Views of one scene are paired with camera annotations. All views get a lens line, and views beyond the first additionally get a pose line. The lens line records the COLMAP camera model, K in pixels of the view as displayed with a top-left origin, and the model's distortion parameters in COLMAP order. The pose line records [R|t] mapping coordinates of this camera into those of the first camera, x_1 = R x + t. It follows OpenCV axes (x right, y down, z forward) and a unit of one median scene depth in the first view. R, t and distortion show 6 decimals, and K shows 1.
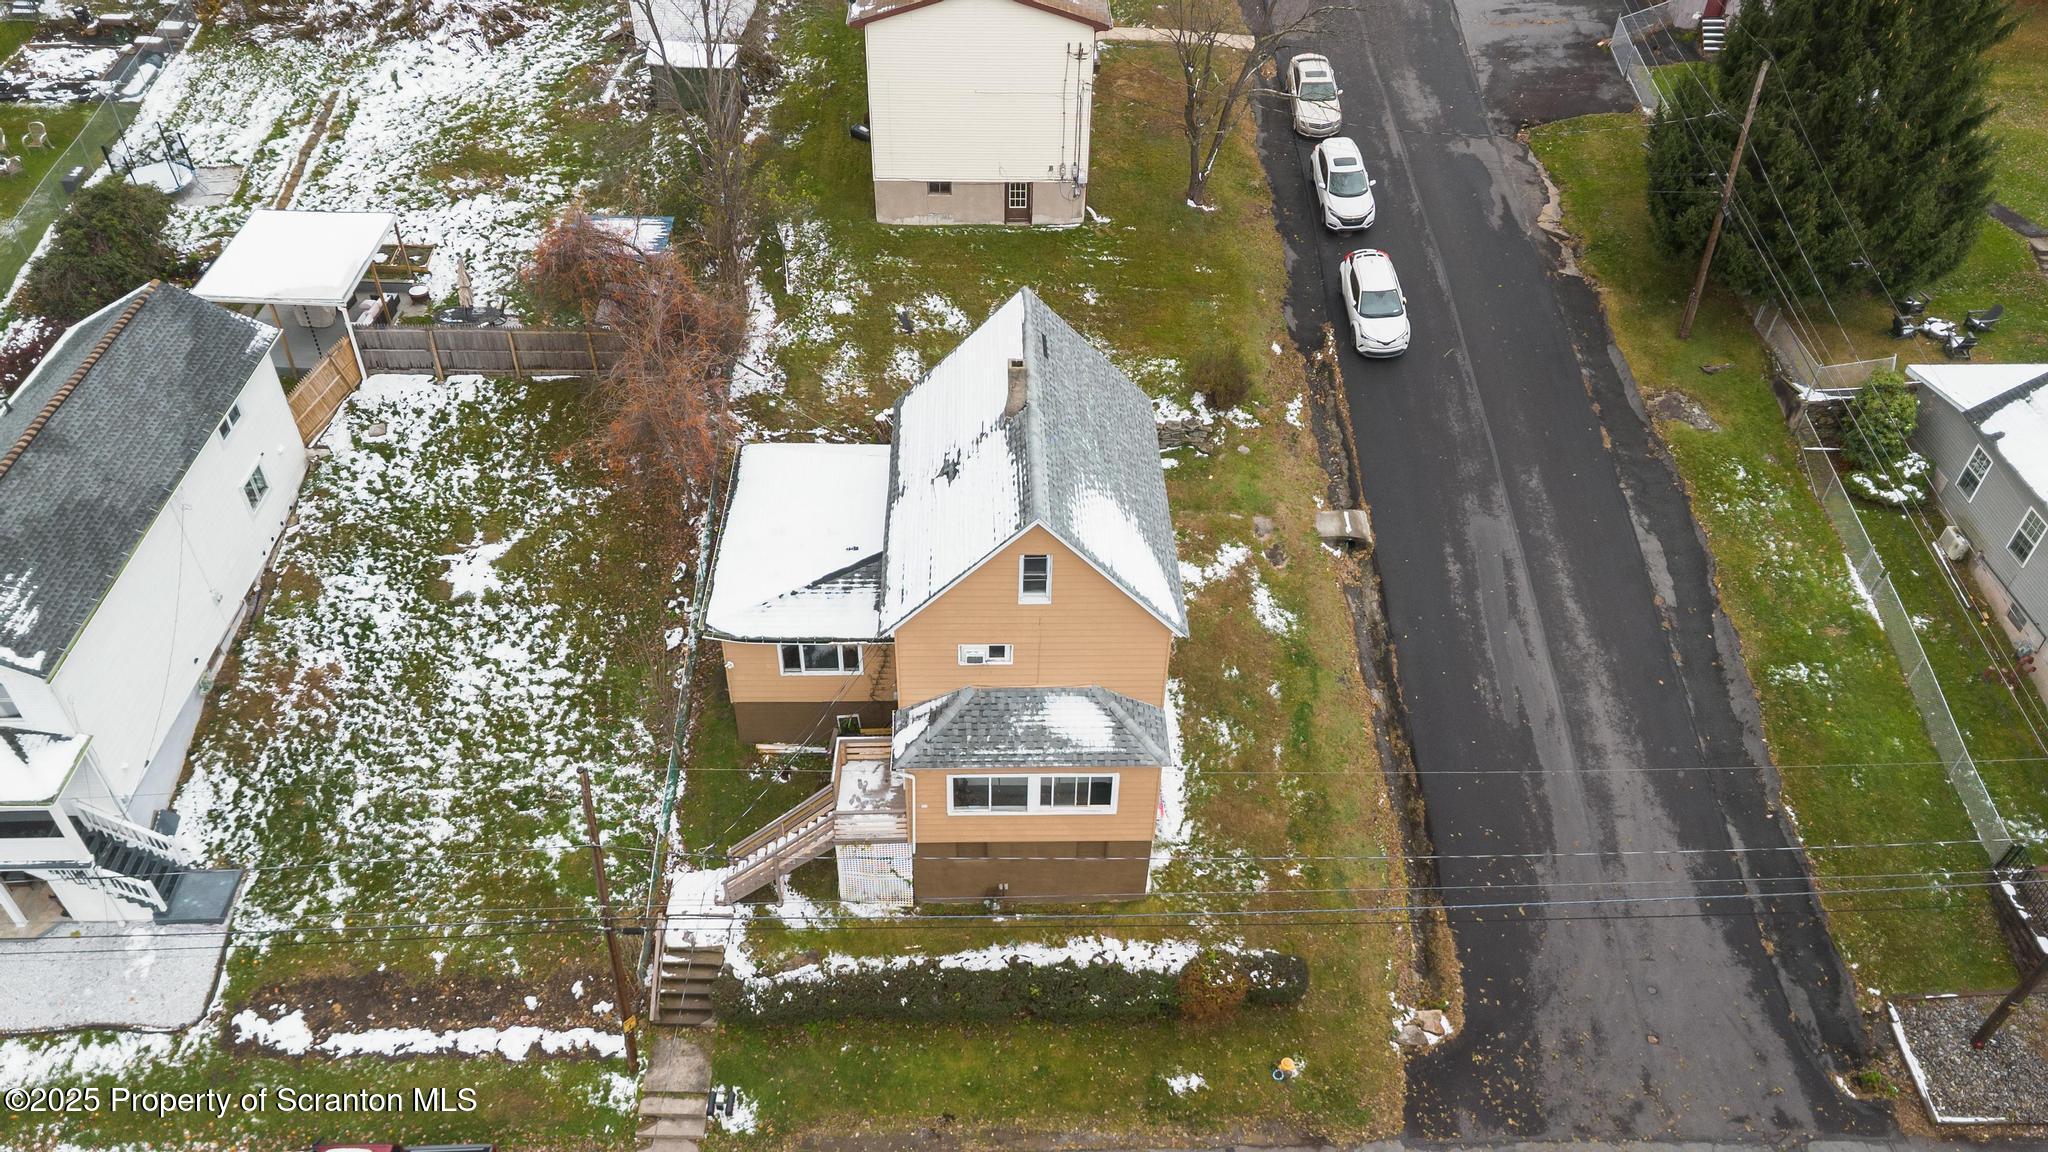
lens RADIAL K [[1473.8, 0, 1020.4], [0, 1473.8, 569.6], [0, 0, 1]] dist [0.063692, -0.057380]
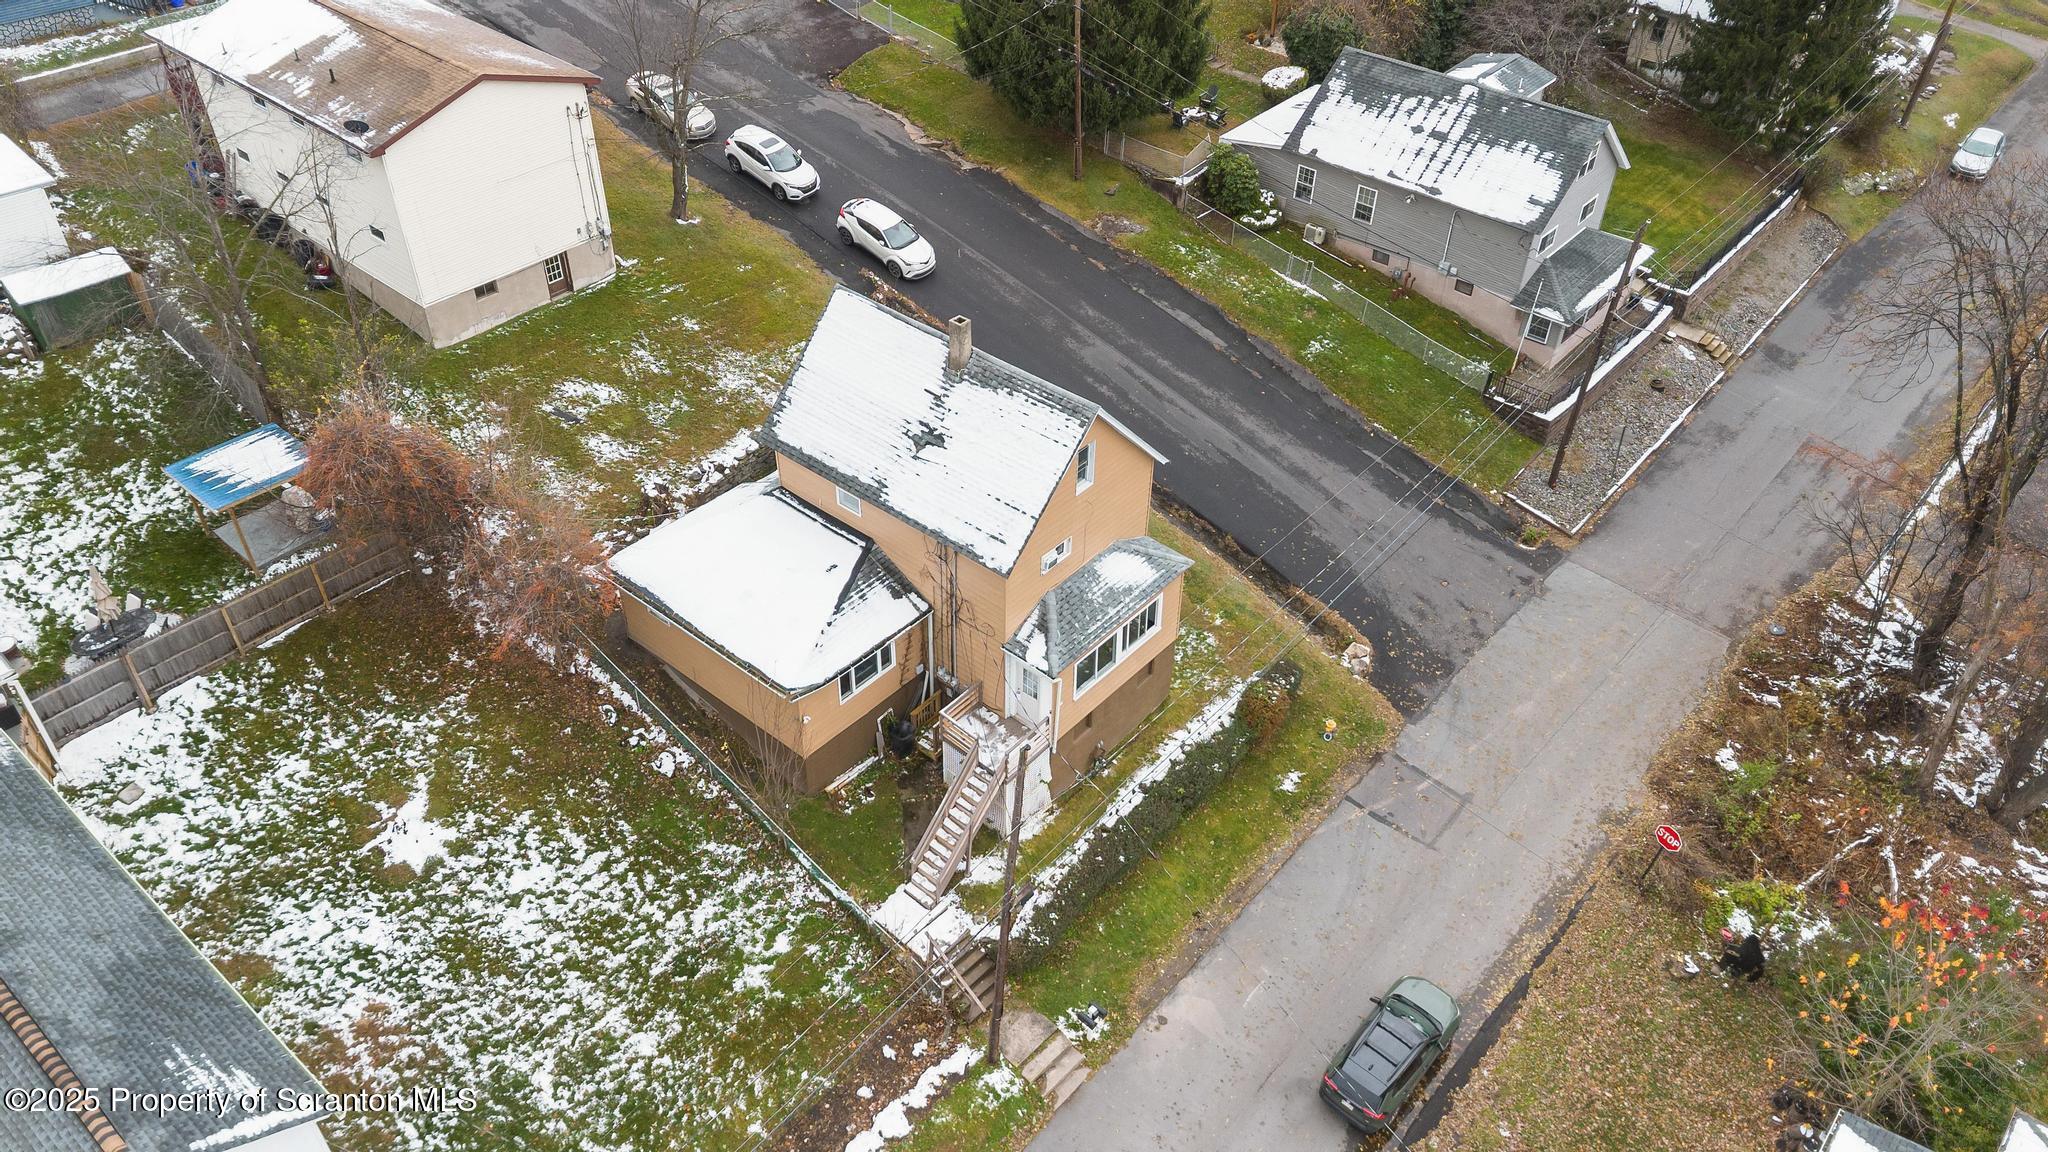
lens RADIAL K [[1473.8, 0, 1019.4], [0, 1473.8, 577.9], [0, 0, 1]] dist [0.063692, -0.057380]
pose [[0.666442, -0.478552, 0.571702, -0.582809], [0.483410, 0.861143, 0.157315, -0.100474], [-0.567601, 0.171525, 0.805238, 0.066268]]
